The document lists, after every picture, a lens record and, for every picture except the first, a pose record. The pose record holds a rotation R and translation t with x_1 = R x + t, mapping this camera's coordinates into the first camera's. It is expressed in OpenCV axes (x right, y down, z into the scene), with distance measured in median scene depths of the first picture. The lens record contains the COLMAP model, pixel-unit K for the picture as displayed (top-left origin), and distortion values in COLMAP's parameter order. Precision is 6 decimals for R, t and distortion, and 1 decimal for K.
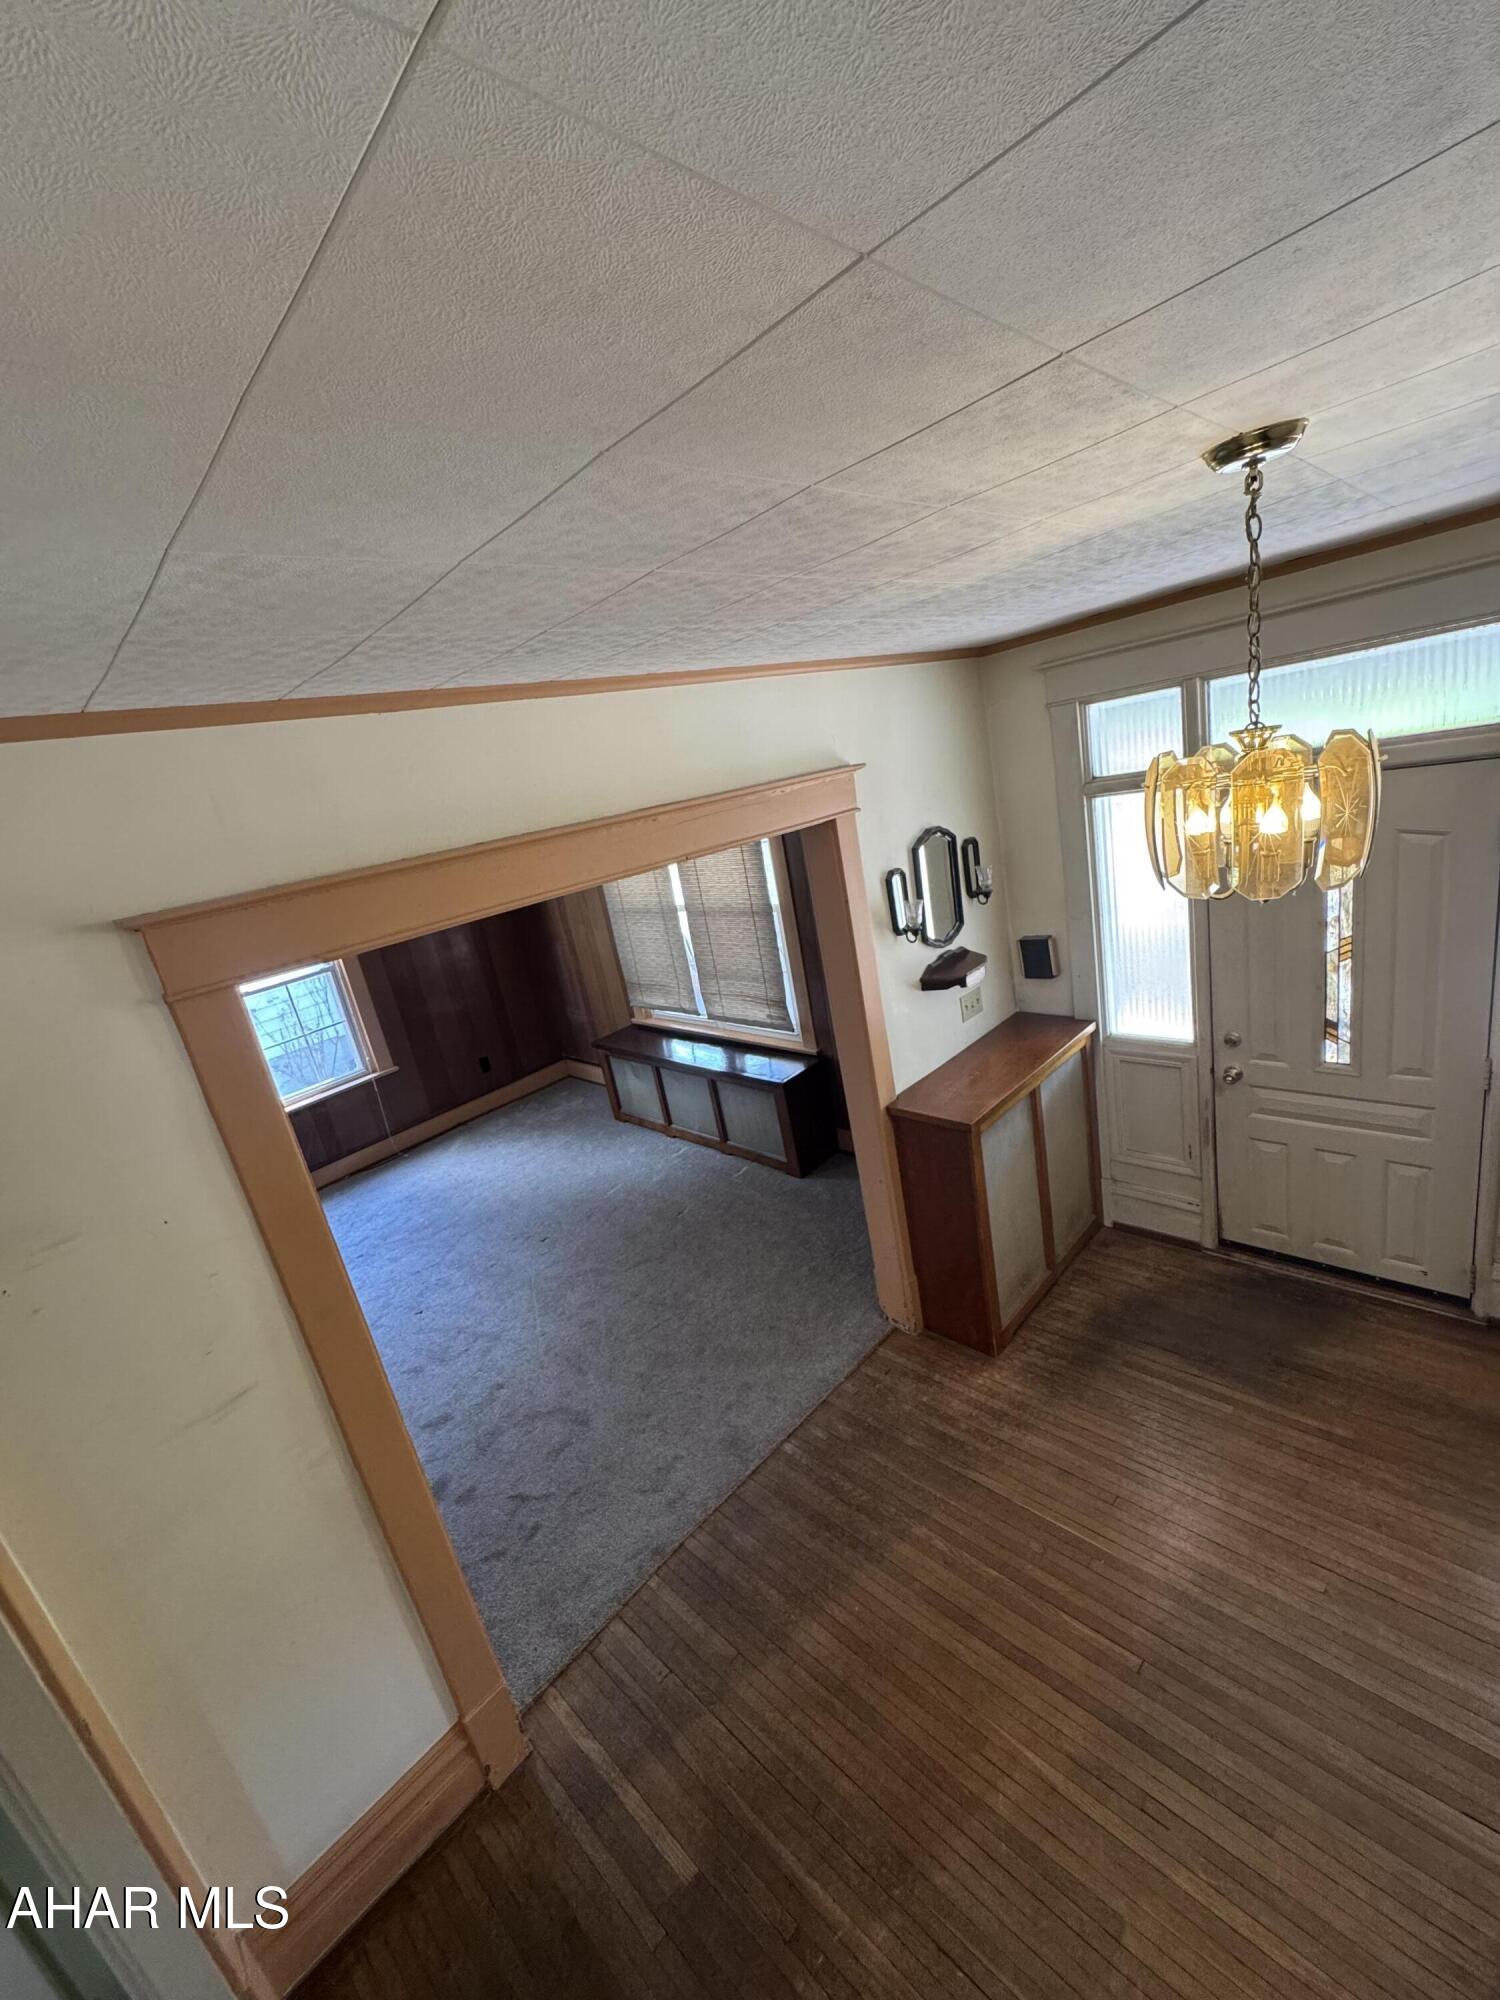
lens RADIAL K [[800.2, 0, 750.0], [0, 800.2, 1000.0], [0, 0, 1]] dist [-0.002234, -0.000030]
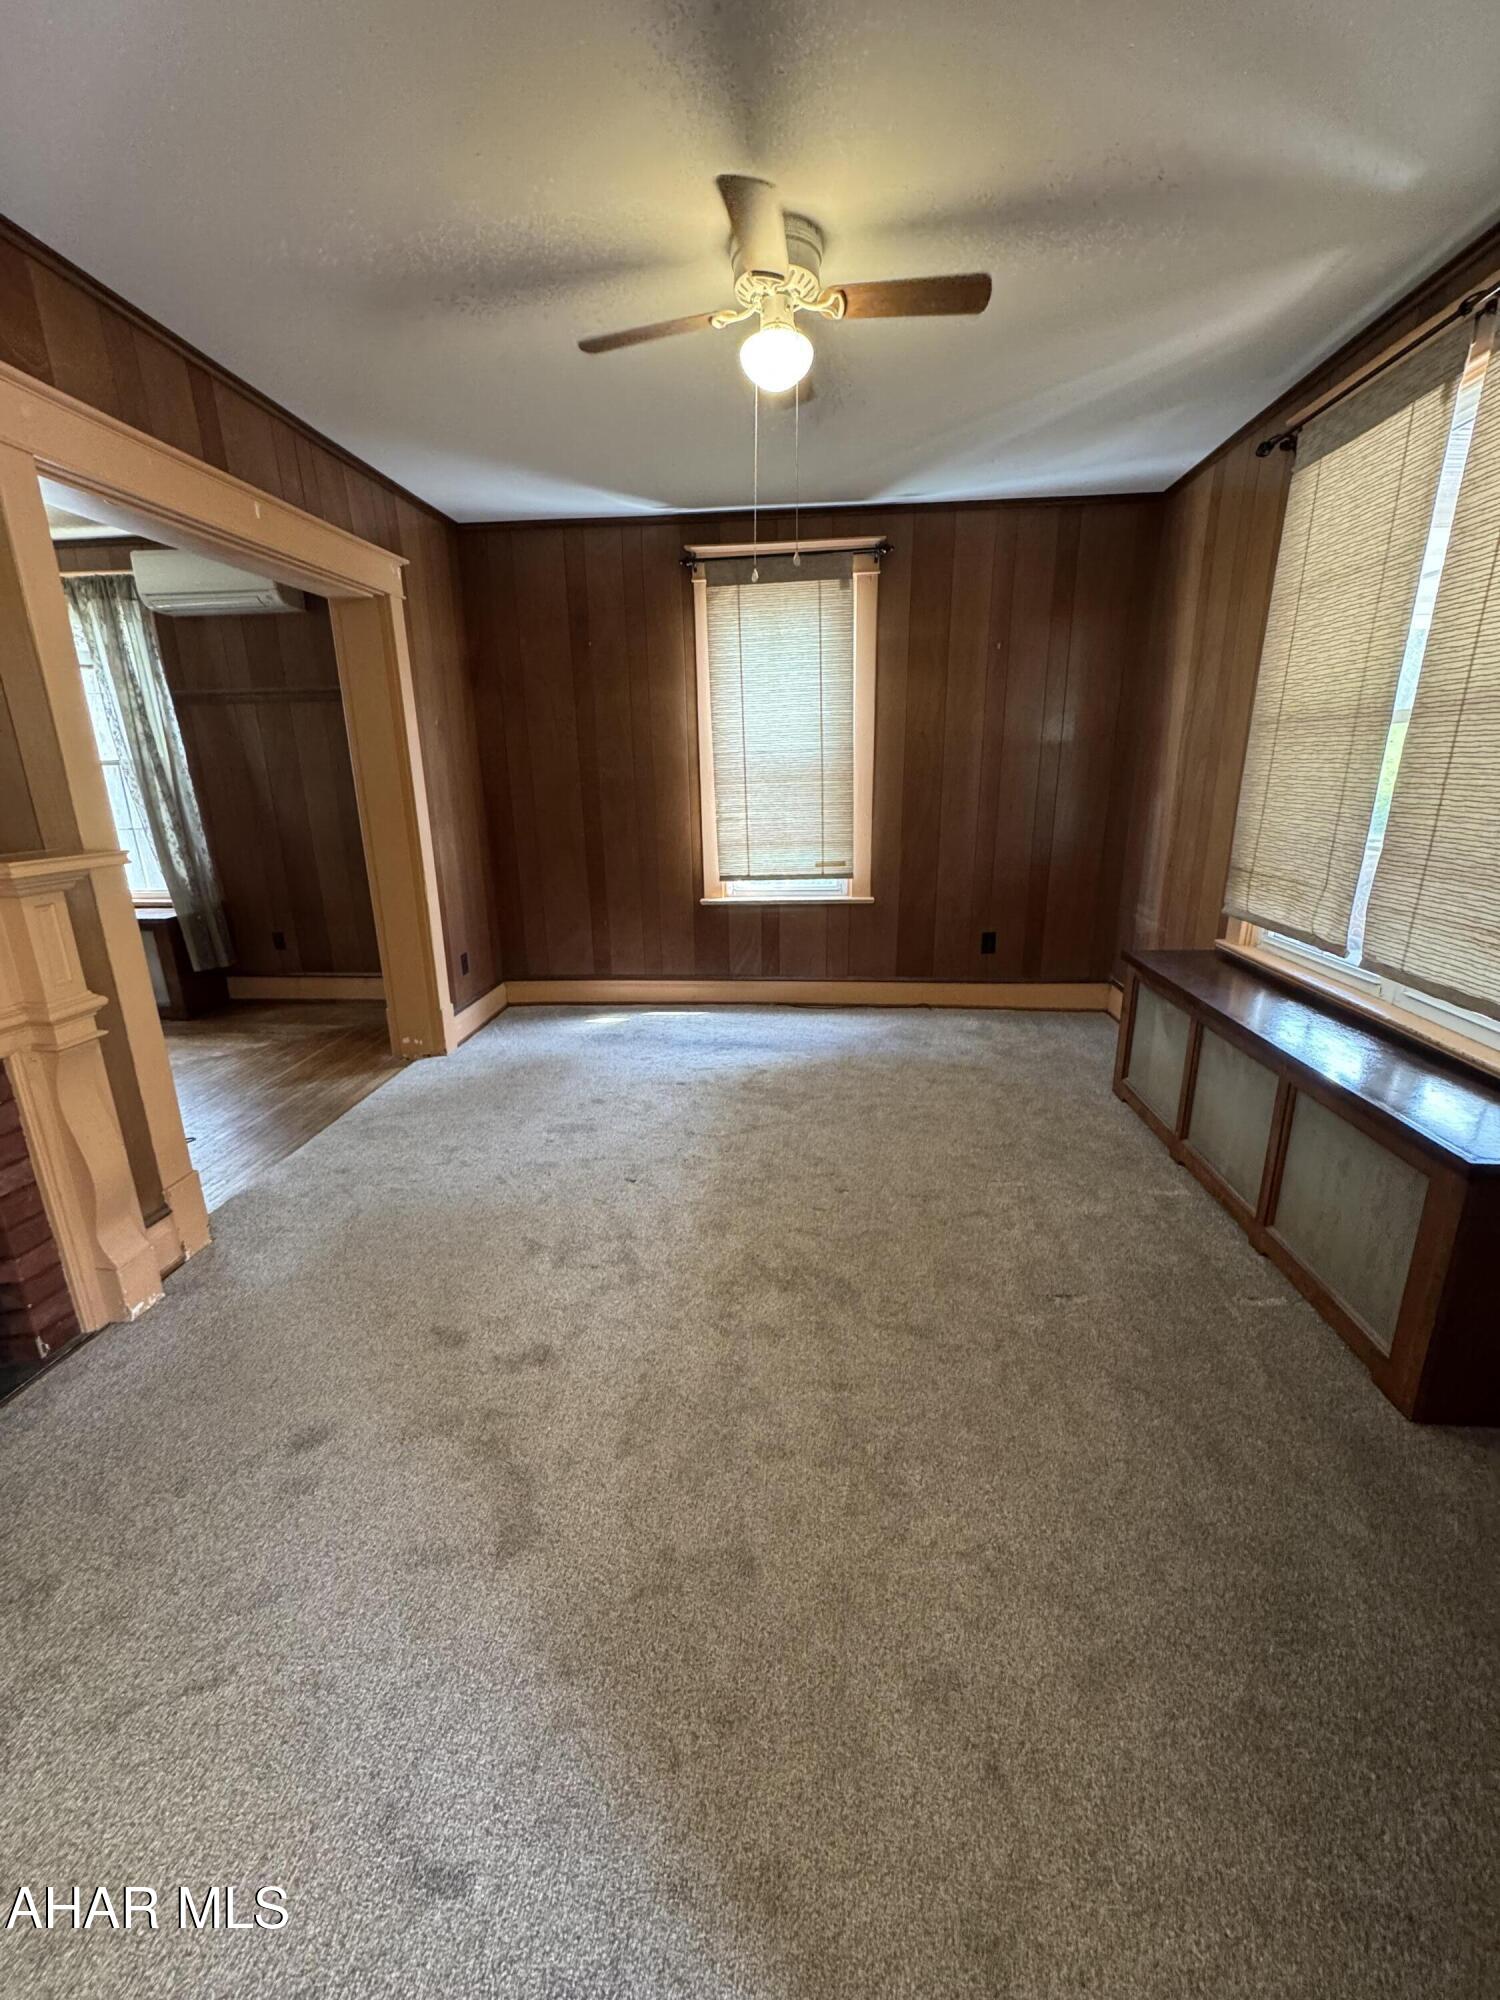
lens RADIAL K [[814.4, 0, 743.7], [0, 814.4, 992.2], [0, 0, 1]] dist [0.001115, 0.000133]
pose [[0.628989, 0.369521, -0.683979, 0.054154], [-0.320686, 0.924797, 0.204721, 0.061228], [0.708191, 0.090575, 0.700187, 0.494323]]
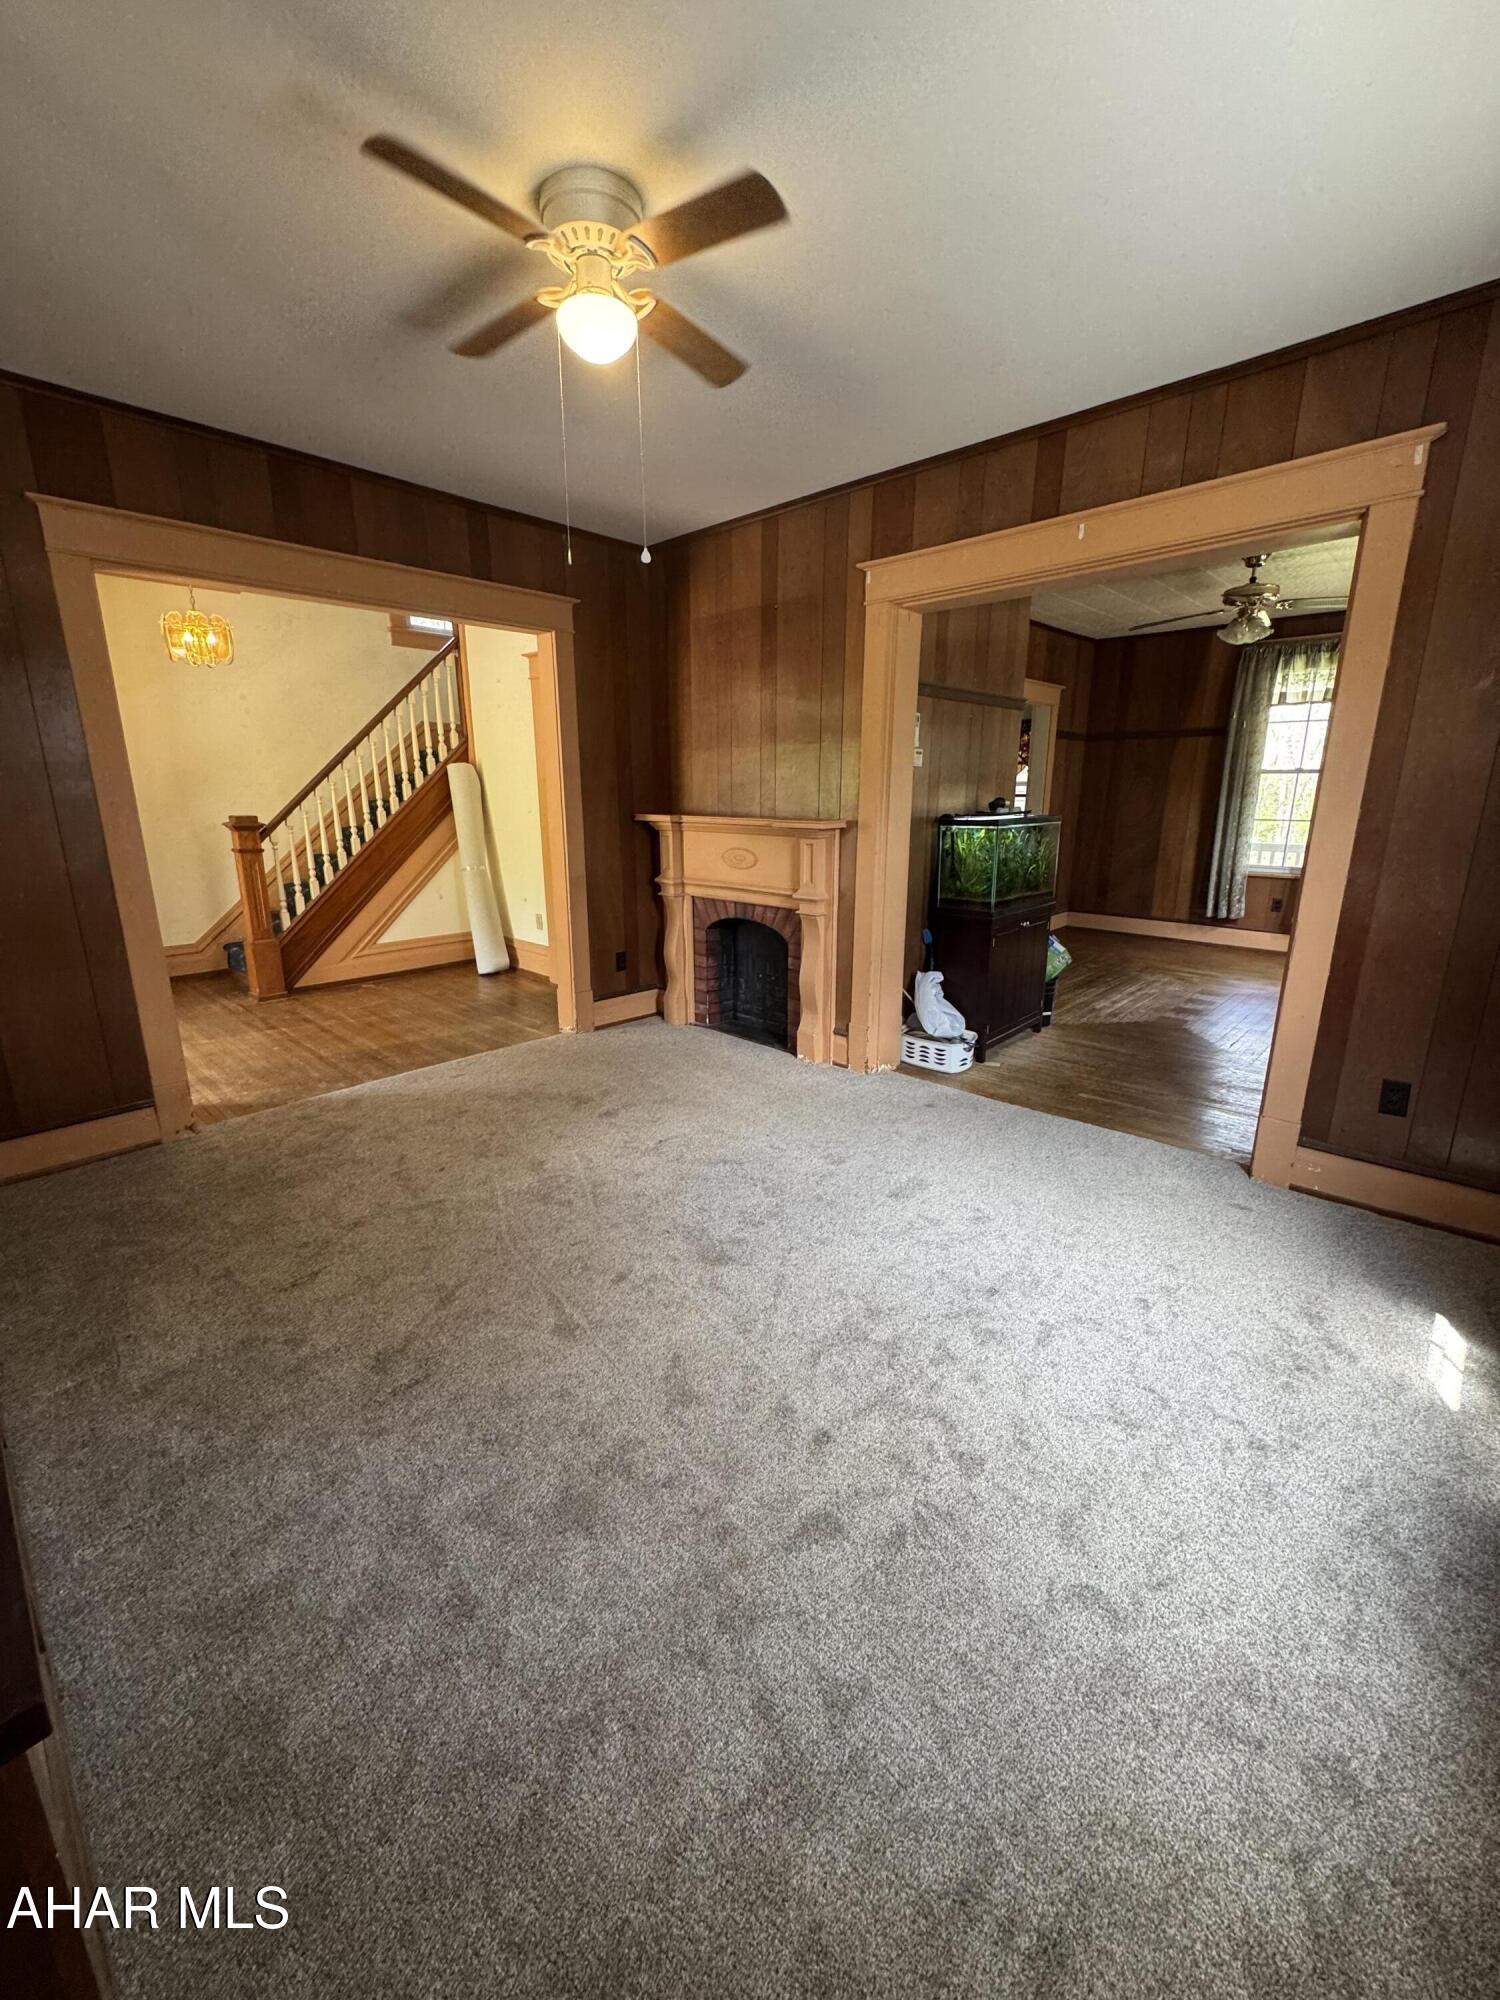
lens RADIAL K [[800.2, 0, 750.0], [0, 800.2, 1000.0], [0, 0, 1]] dist [-0.002234, -0.000030]
pose [[-0.983113, 0.180810, 0.028224, -0.398913], [0.169113, 0.838710, 0.517655, -0.087619], [0.069926, 0.513686, -0.855124, 1.322287]]
